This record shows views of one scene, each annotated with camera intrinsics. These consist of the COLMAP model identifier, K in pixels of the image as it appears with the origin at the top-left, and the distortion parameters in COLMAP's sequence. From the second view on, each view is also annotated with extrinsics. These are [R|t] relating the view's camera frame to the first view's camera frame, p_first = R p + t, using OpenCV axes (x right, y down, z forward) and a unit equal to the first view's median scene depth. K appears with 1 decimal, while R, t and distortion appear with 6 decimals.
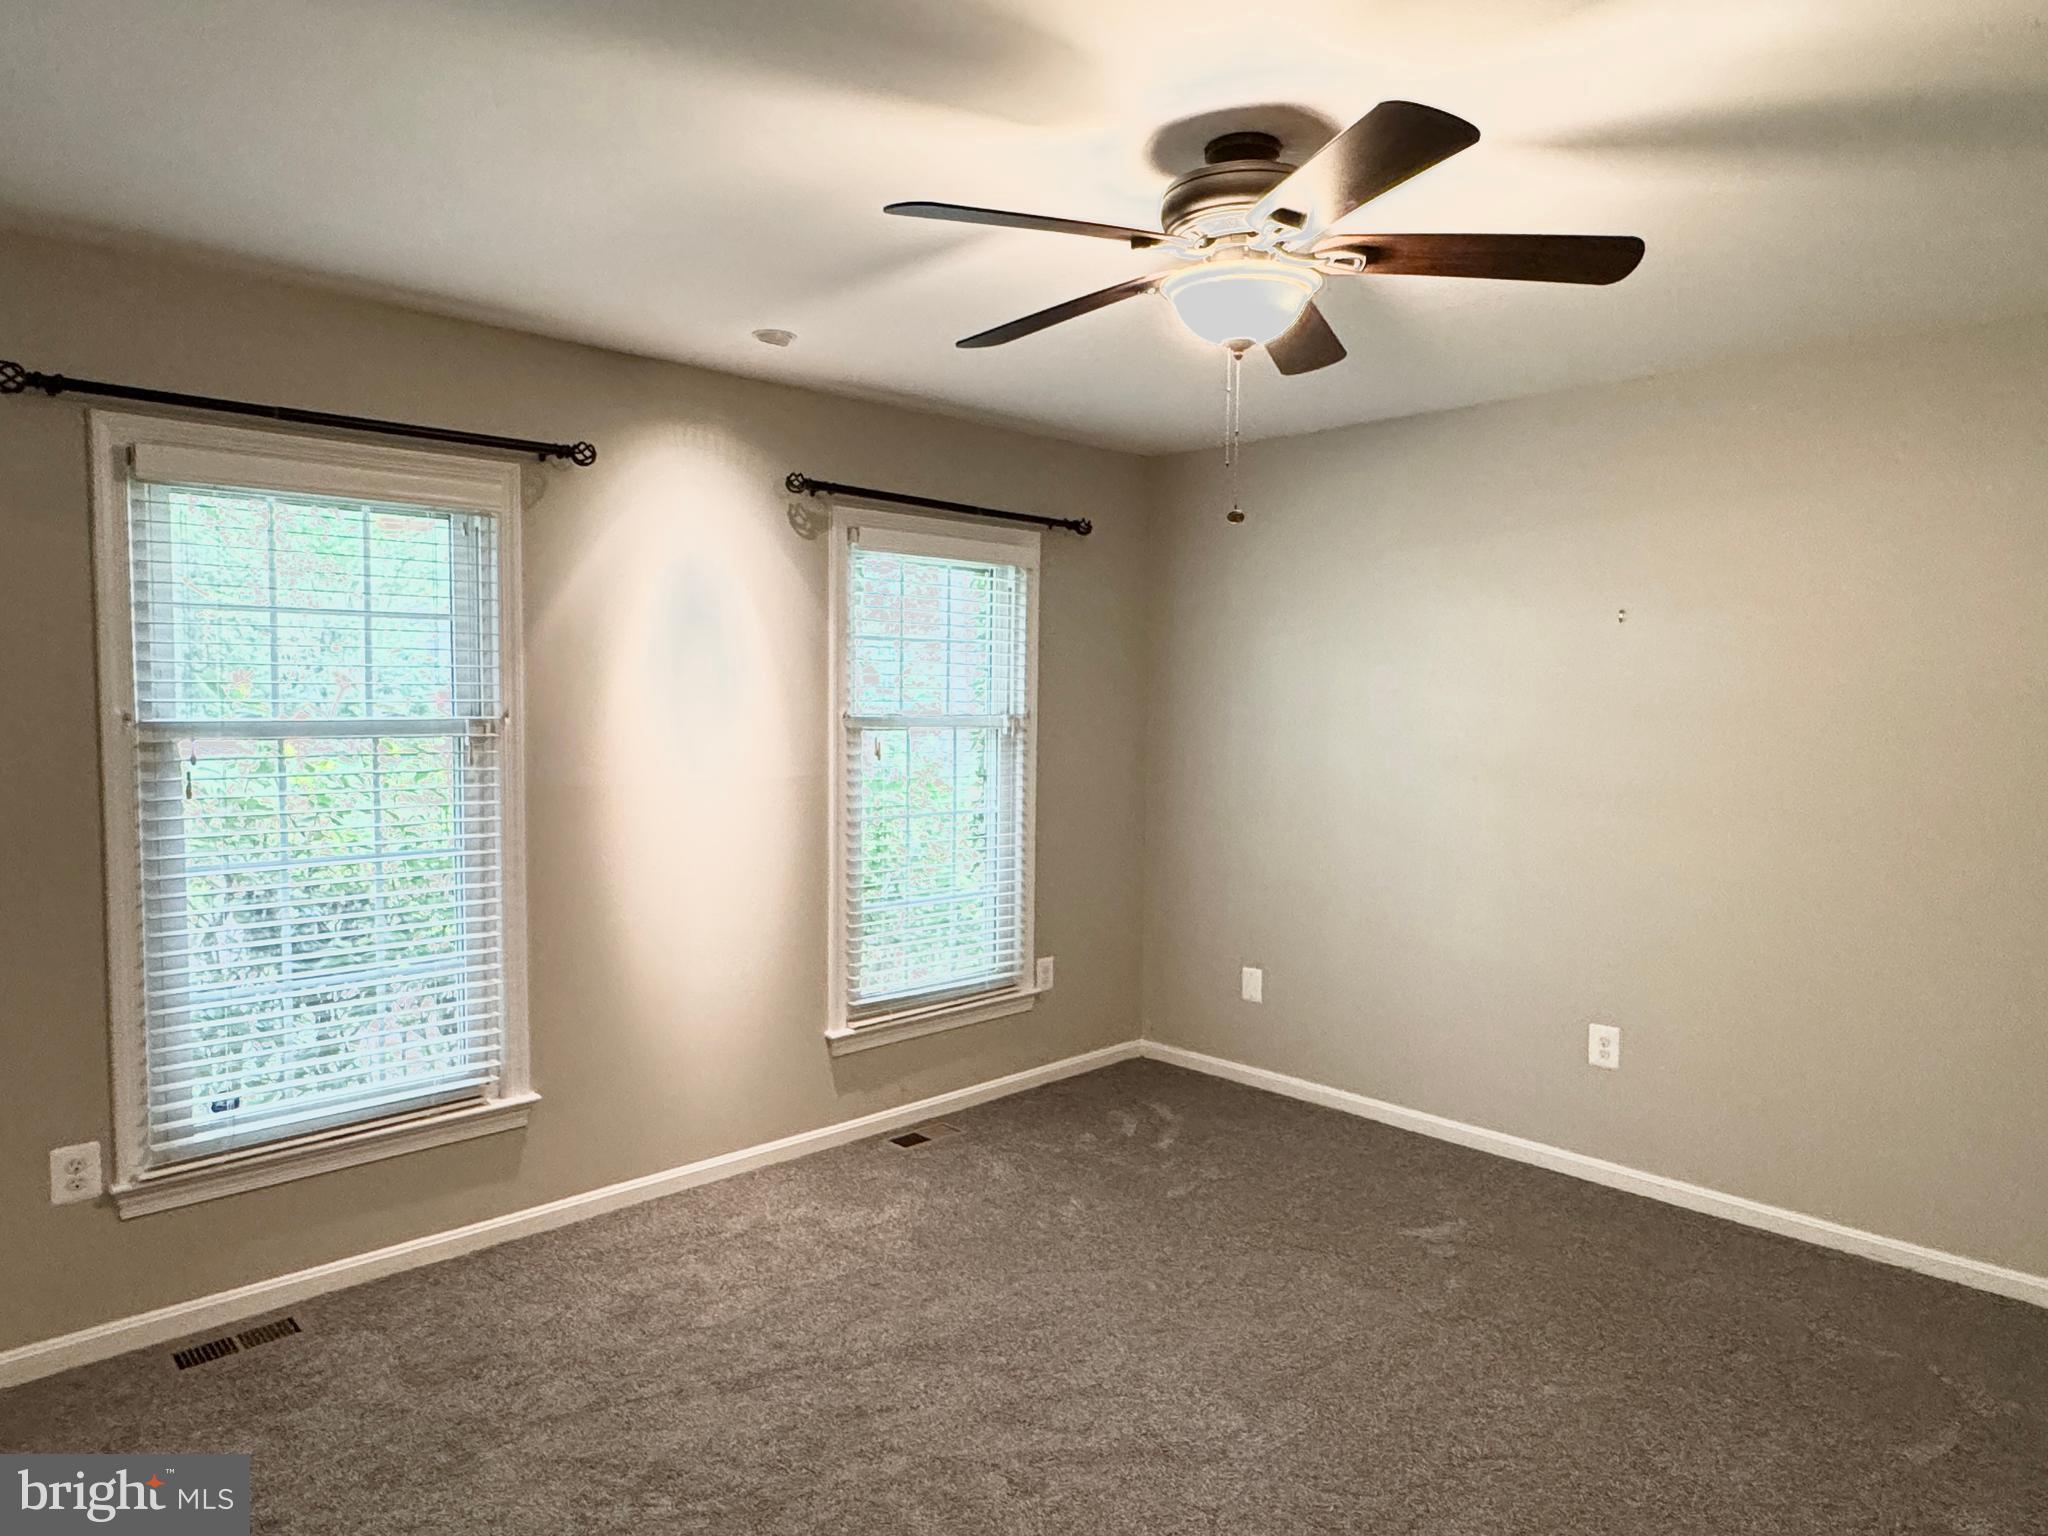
lens RADIAL K [[1274.7, 0, 1016.5], [0, 1274.7, 779.1], [0, 0, 1]] dist [-0.002935, -0.000278]
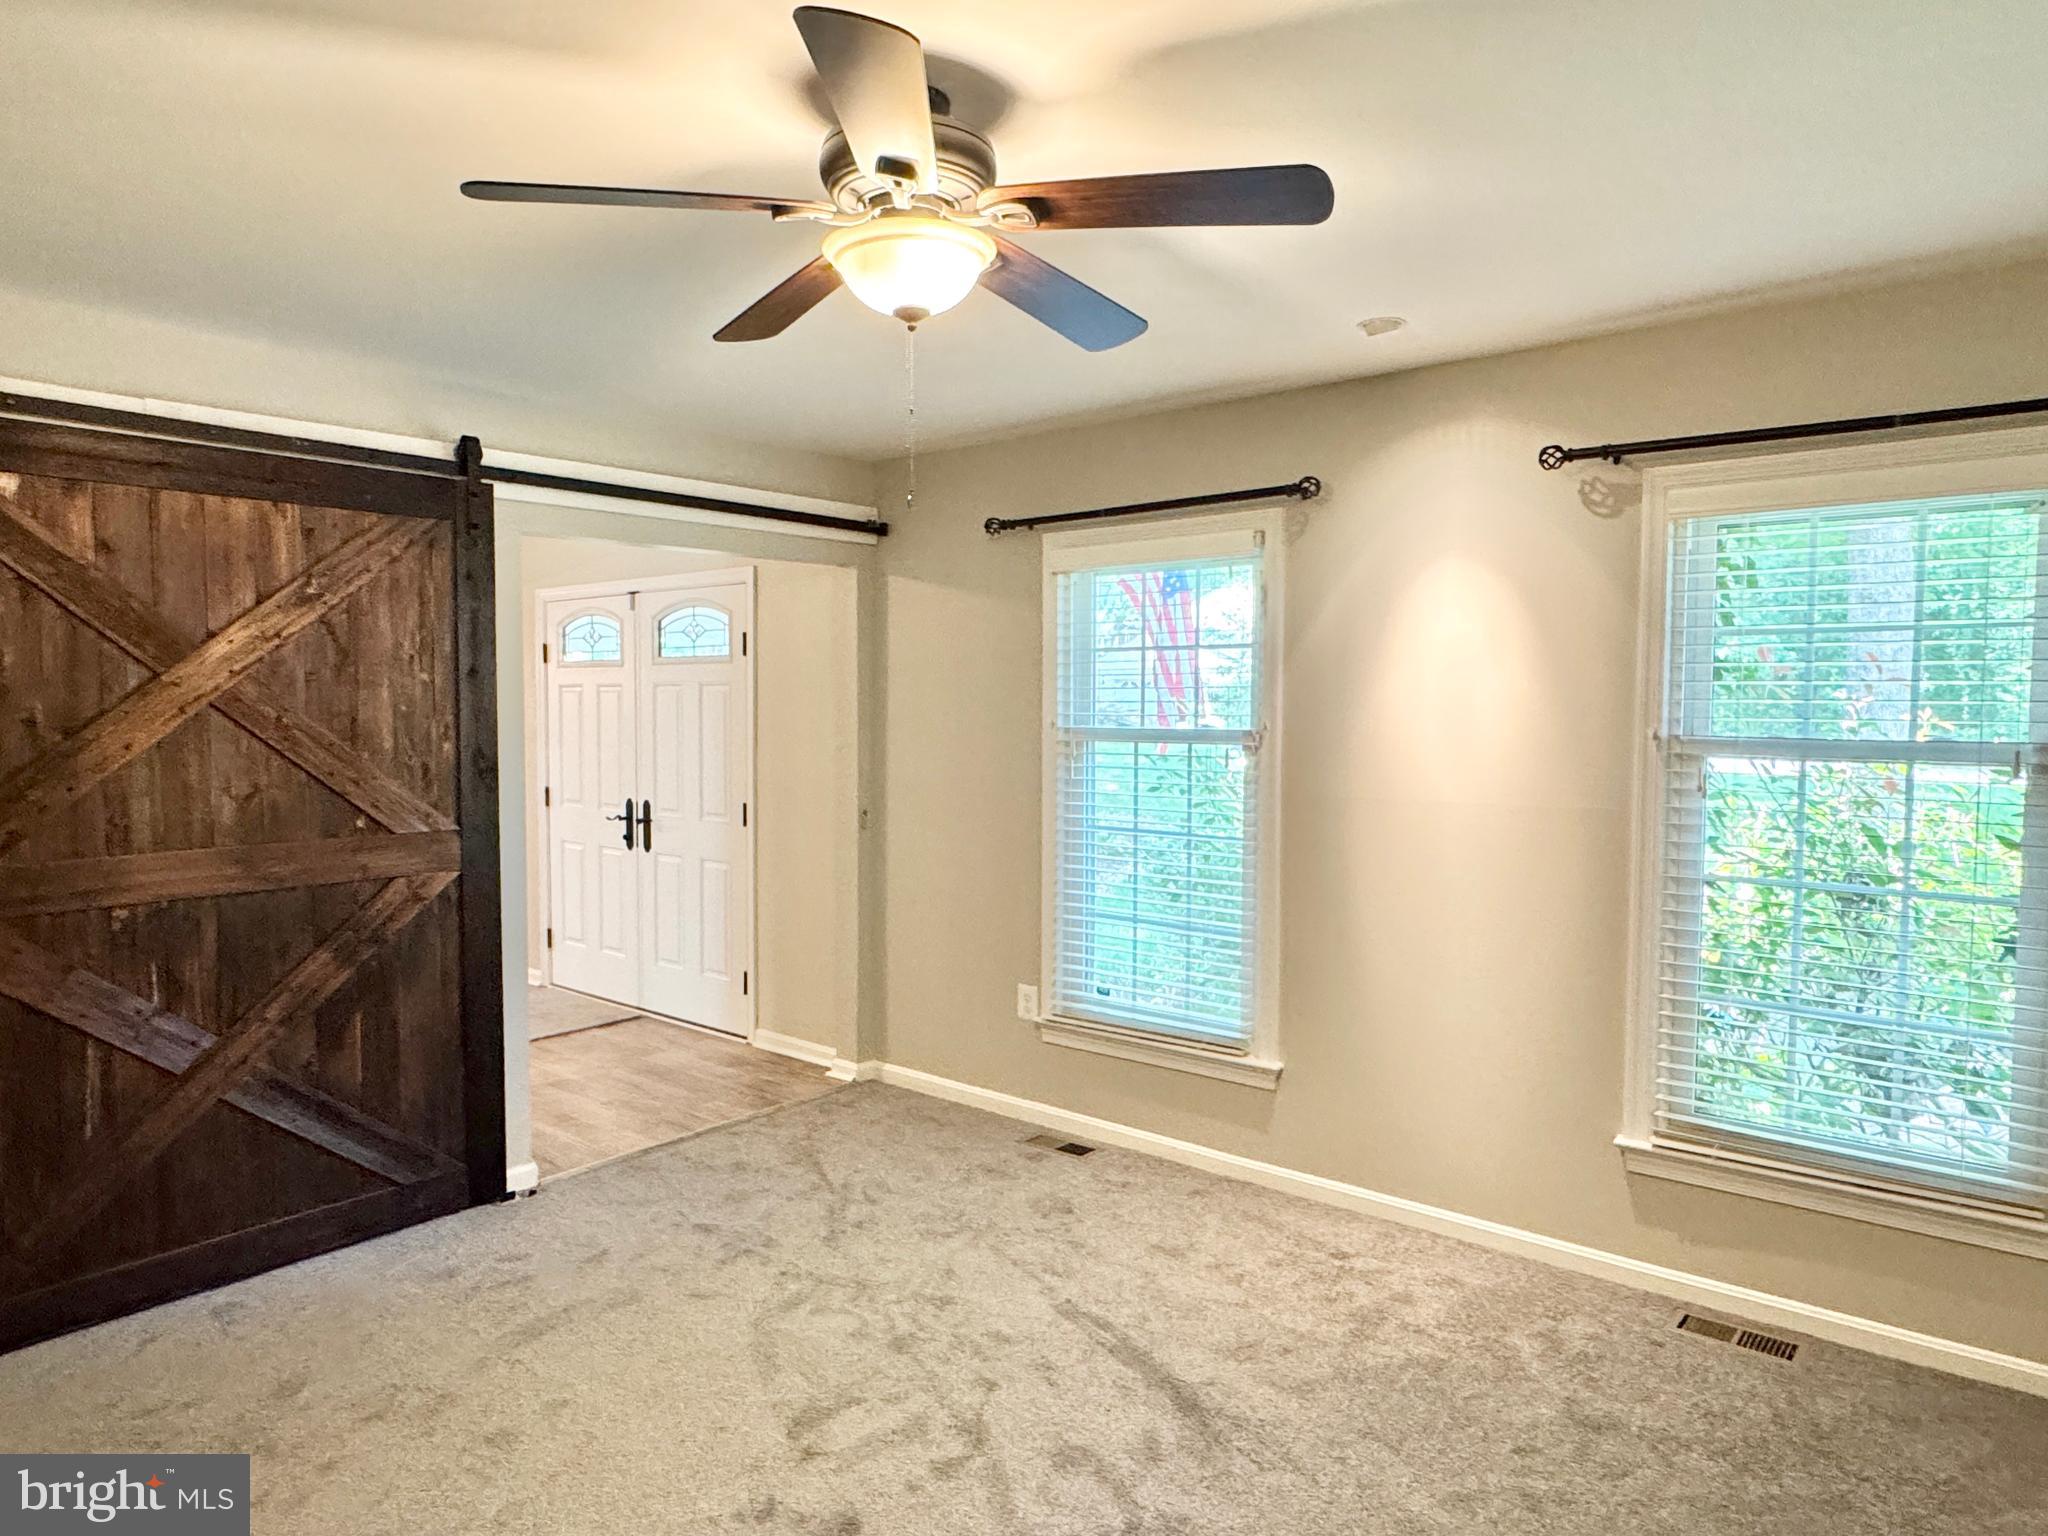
lens RADIAL K [[1274.7, 0, 1016.5], [0, 1274.7, 779.1], [0, 0, 1]] dist [-0.002935, -0.000278]
pose [[0.112660, 0.046346, -0.992552, 0.737520], [-0.071679, 0.996688, 0.038403, -0.031986], [0.991045, 0.066819, 0.115609, 0.658900]]
